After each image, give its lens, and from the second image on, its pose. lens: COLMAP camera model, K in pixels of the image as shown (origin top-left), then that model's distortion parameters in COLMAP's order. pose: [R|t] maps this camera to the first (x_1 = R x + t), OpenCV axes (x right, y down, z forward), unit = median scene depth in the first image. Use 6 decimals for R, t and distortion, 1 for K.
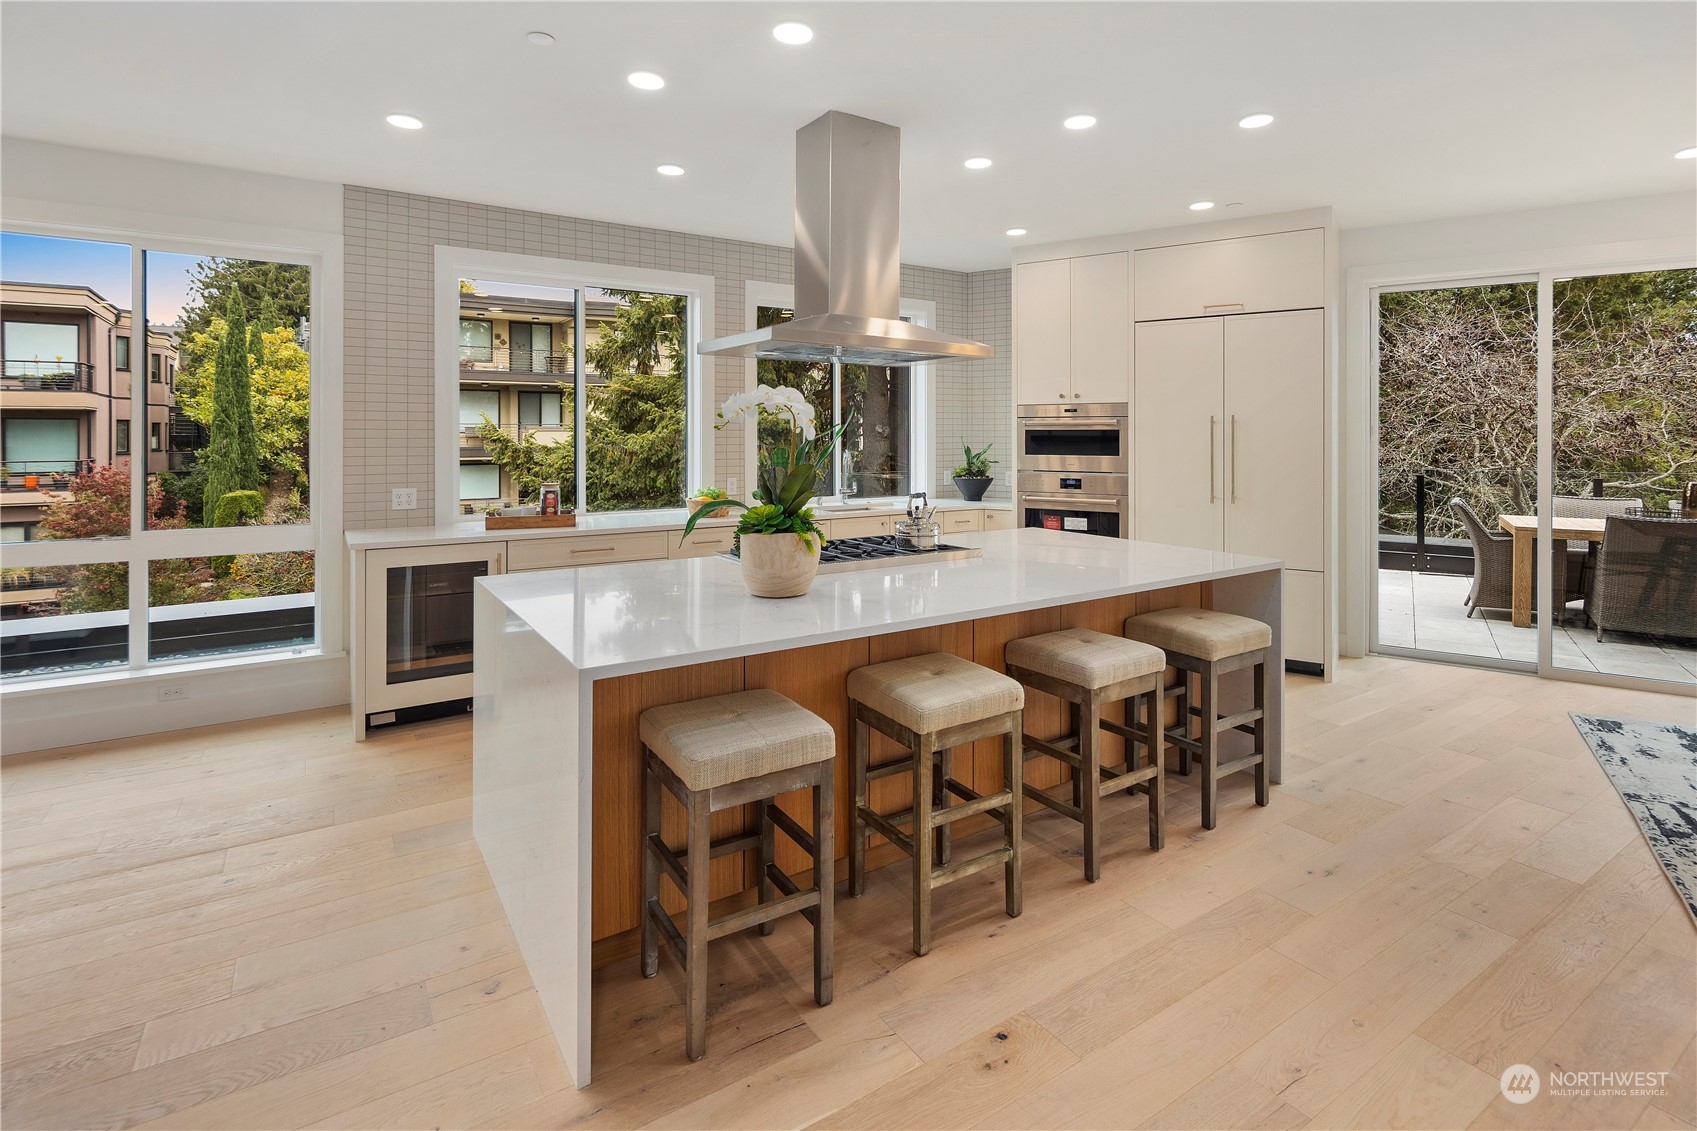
lens RADIAL K [[829.7, 0, 871.2], [0, 829.7, 432.7], [0, 0, 1]] dist [-0.000943, -0.001135]
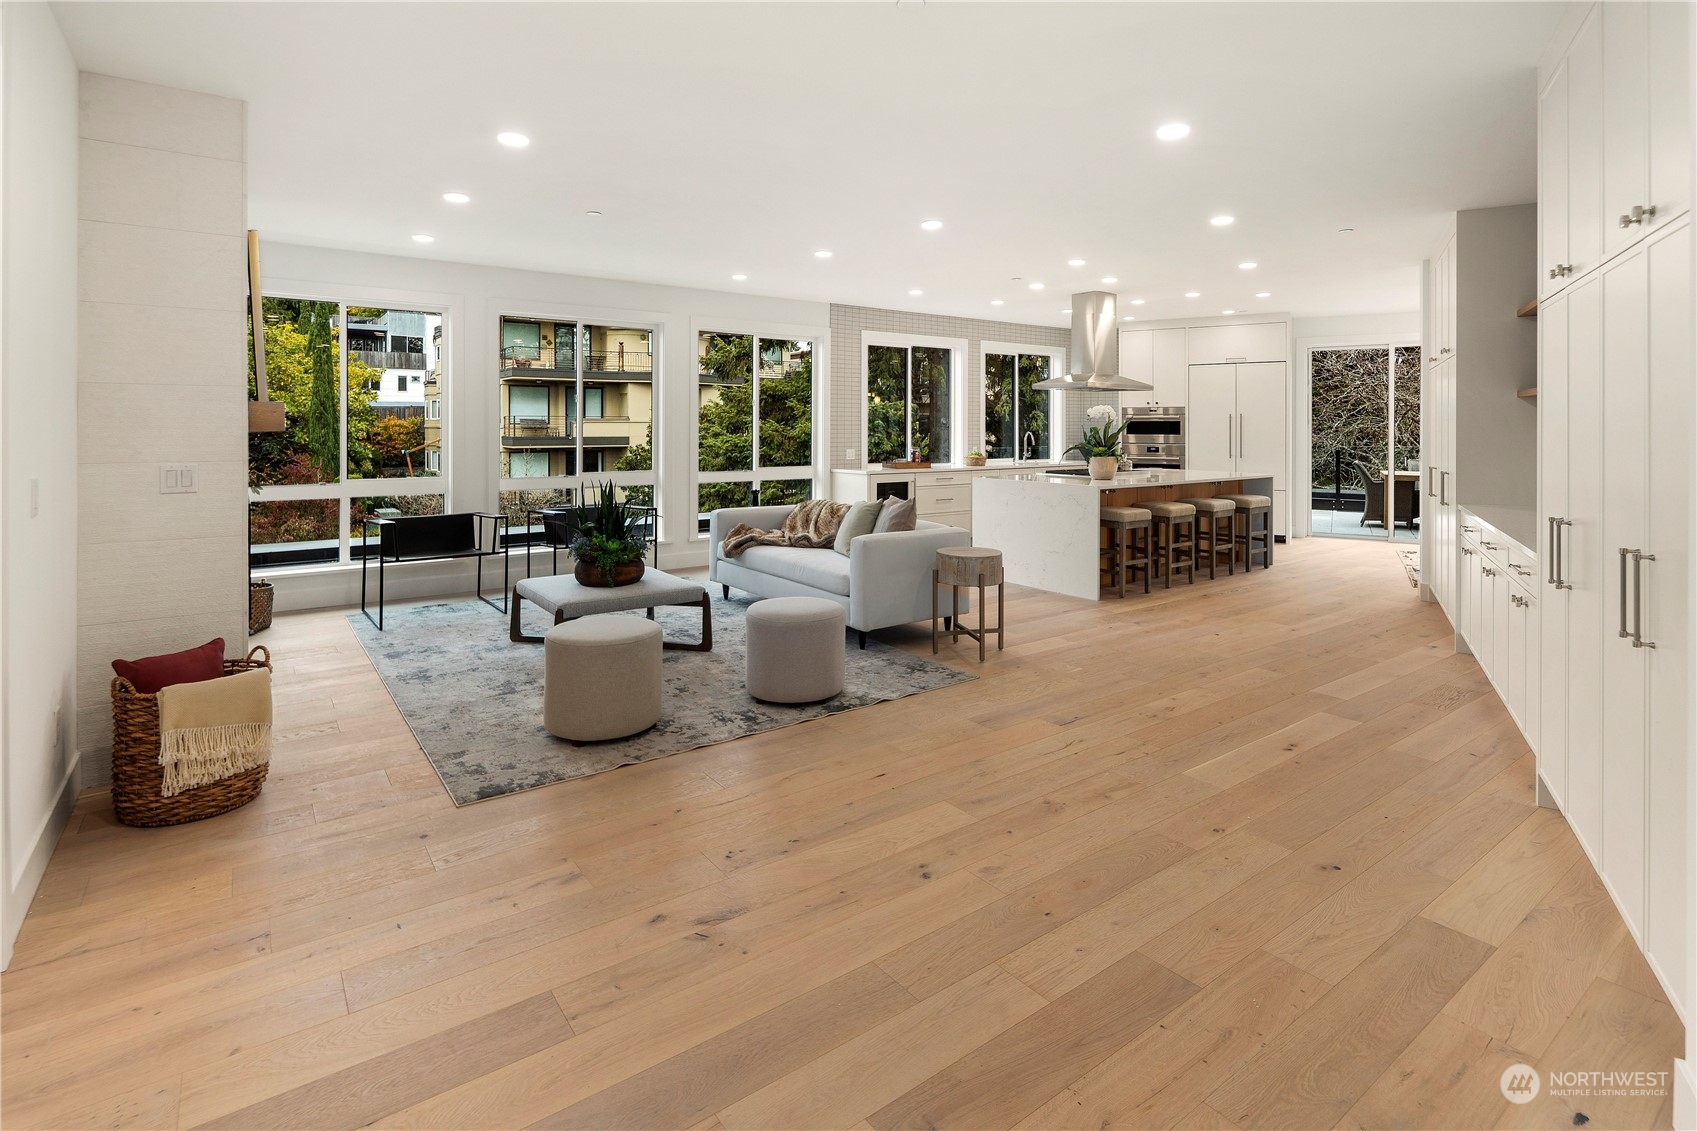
lens RADIAL K [[830.5, 0, 859.3], [0, 830.5, 425.5], [0, 0, 1]] dist [-0.000238, -0.000450]
pose [[0.998784, 0.000023, 0.049310, -0.328206], [-0.000095, 0.999999, 0.001469, 0.002420], [-0.049310, -0.001471, 0.998782, -0.538516]]
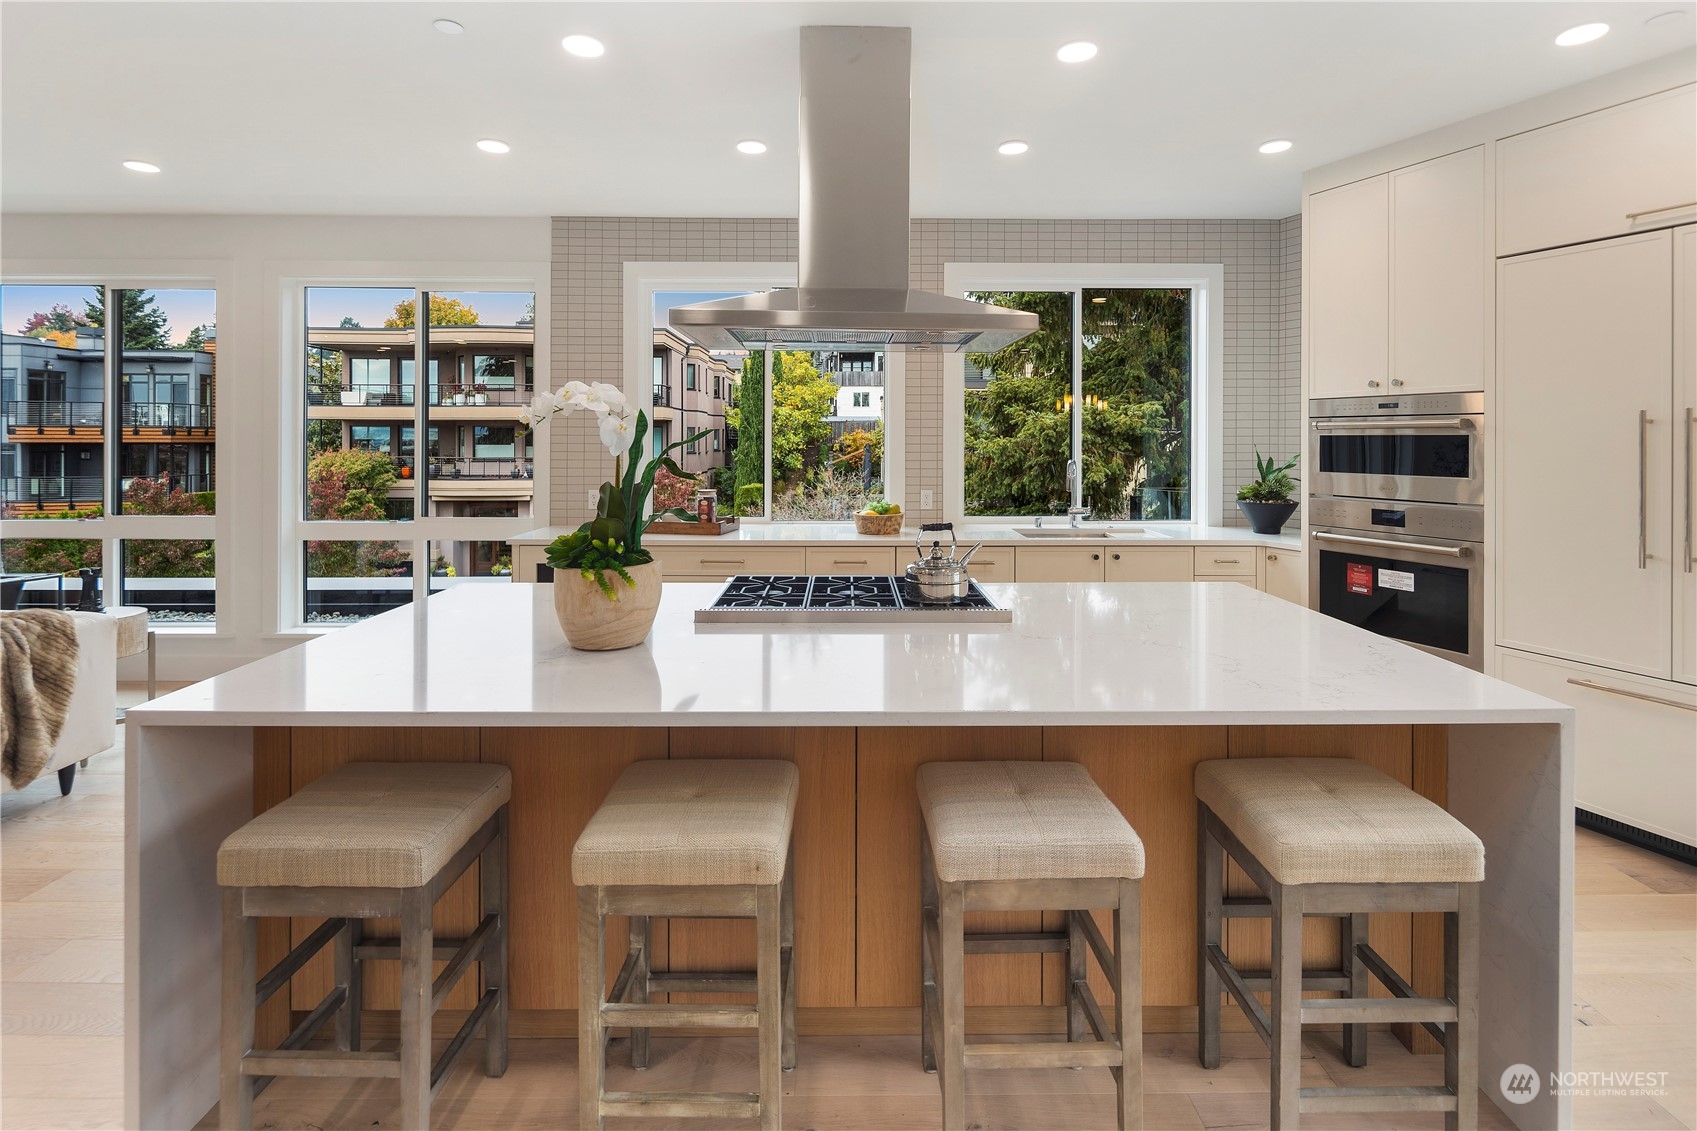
lens RADIAL K [[831.7, 0, 859.1], [0, 831.7, 435.9], [0, 0, 1]] dist [0.005078, -0.002221]
pose [[0.835420, 0.000021, -0.549613, 0.162046], [-0.000698, 0.999999, -0.001023, -0.001196], [0.549612, 0.001238, 0.835419, 0.142532]]
